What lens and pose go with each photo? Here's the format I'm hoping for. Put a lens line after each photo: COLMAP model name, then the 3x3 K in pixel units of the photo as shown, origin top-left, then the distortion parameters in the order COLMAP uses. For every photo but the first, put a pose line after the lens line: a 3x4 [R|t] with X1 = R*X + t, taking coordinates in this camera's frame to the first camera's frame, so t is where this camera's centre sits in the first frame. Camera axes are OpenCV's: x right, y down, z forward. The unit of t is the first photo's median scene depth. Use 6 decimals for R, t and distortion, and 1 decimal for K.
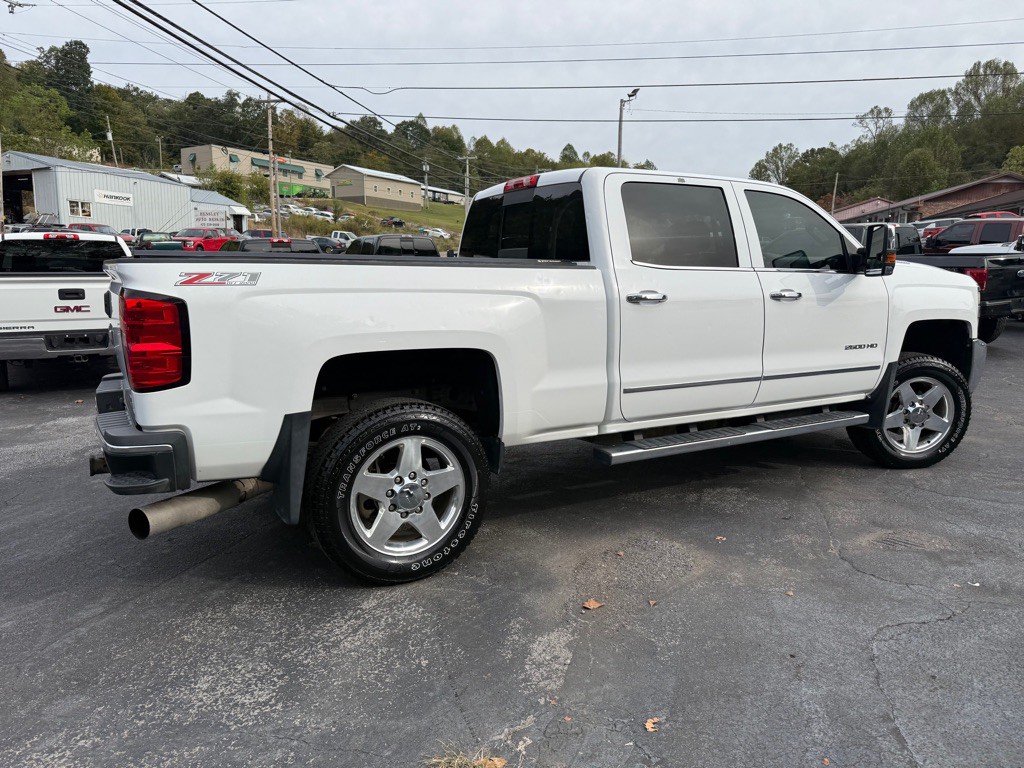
lens RADIAL K [[722.2, 0, 516.9], [0, 722.2, 395.2], [0, 0, 1]] dist [0.037372, -0.045022]
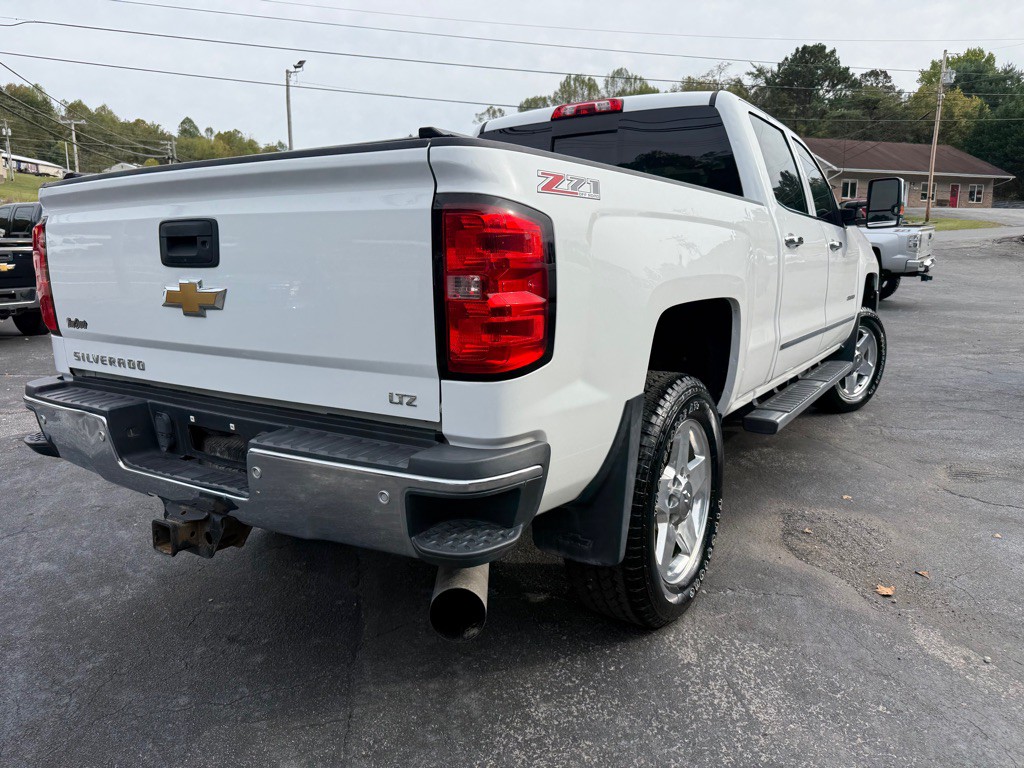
lens RADIAL K [[726.8, 0, 515.6], [0, 726.8, 385.5], [0, 0, 1]] dist [0.026272, -0.035385]
pose [[0.886424, -0.086443, 0.454731, -0.511381], [0.084517, 0.996118, 0.024606, -0.008530], [-0.455093, 0.016621, 0.890289, 0.331132]]
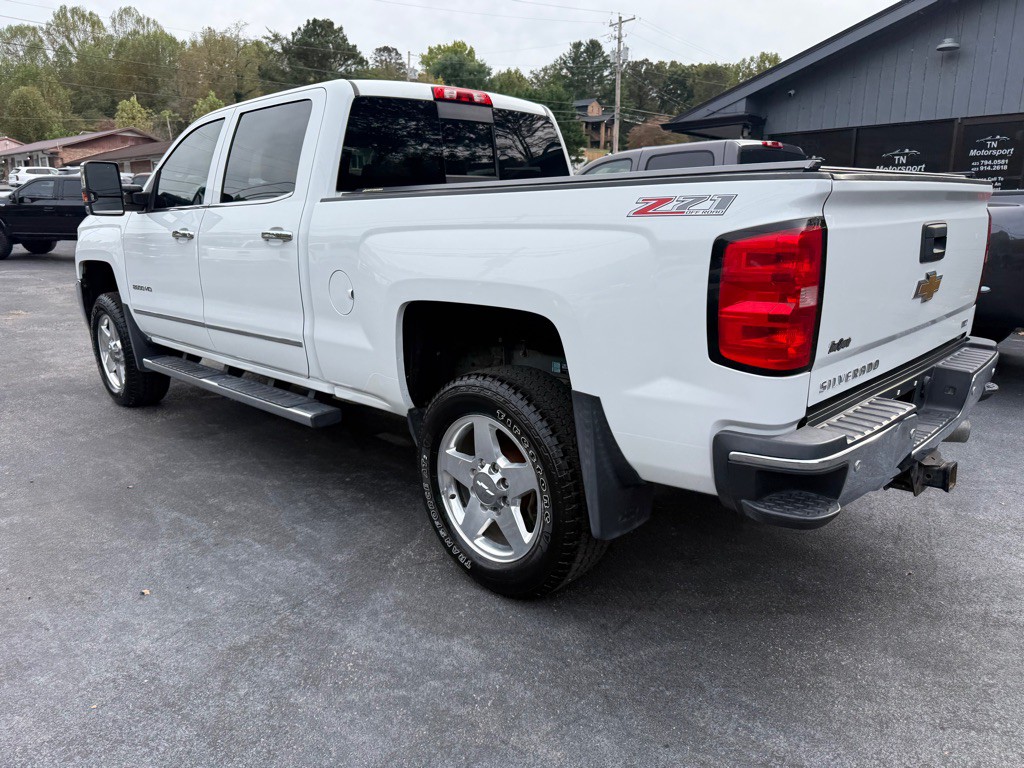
lens RADIAL K [[726.8, 0, 515.6], [0, 726.8, 385.5], [0, 0, 1]] dist [0.026272, -0.035385]
pose [[-0.274279, -0.225673, 0.934796, -0.954068], [0.182156, 0.942284, 0.280927, -0.222572], [-0.944240, 0.247331, -0.217342, 1.315291]]
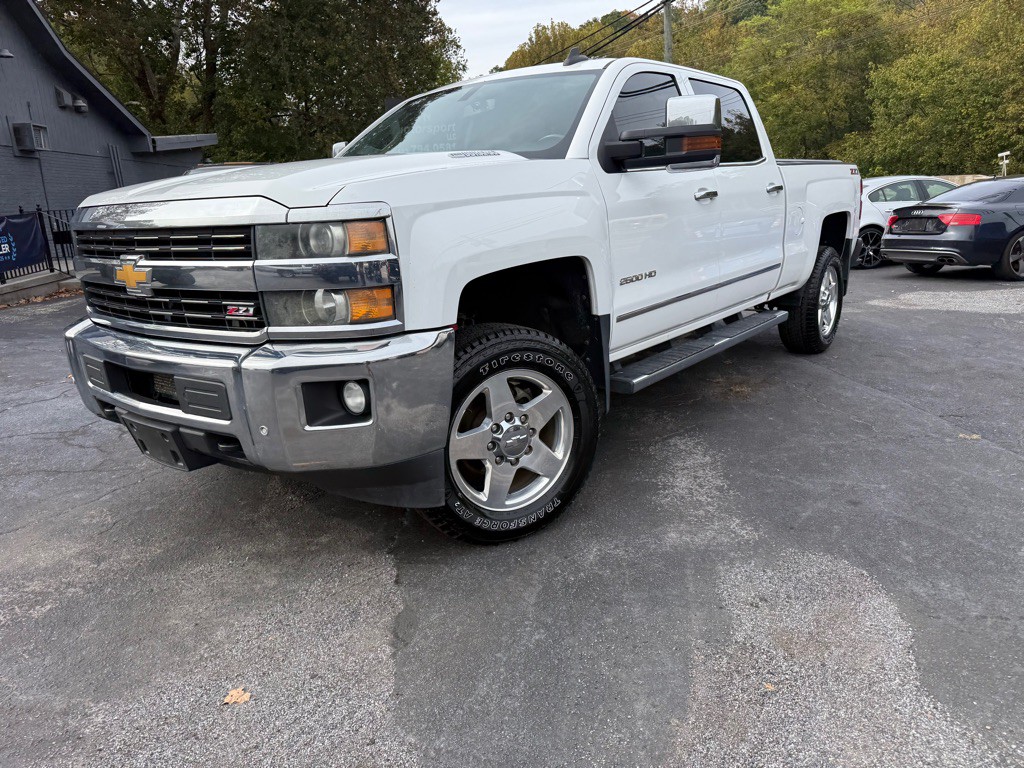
lens RADIAL K [[727.2, 0, 515.4], [0, 727.2, 382.6], [0, 0, 1]] dist [0.021949, -0.029783]
pose [[-0.923979, 0.132921, -0.358600, 0.736041], [-0.021780, 0.917848, 0.396333, -0.362384], [0.381822, 0.374014, -0.845178, 2.256341]]
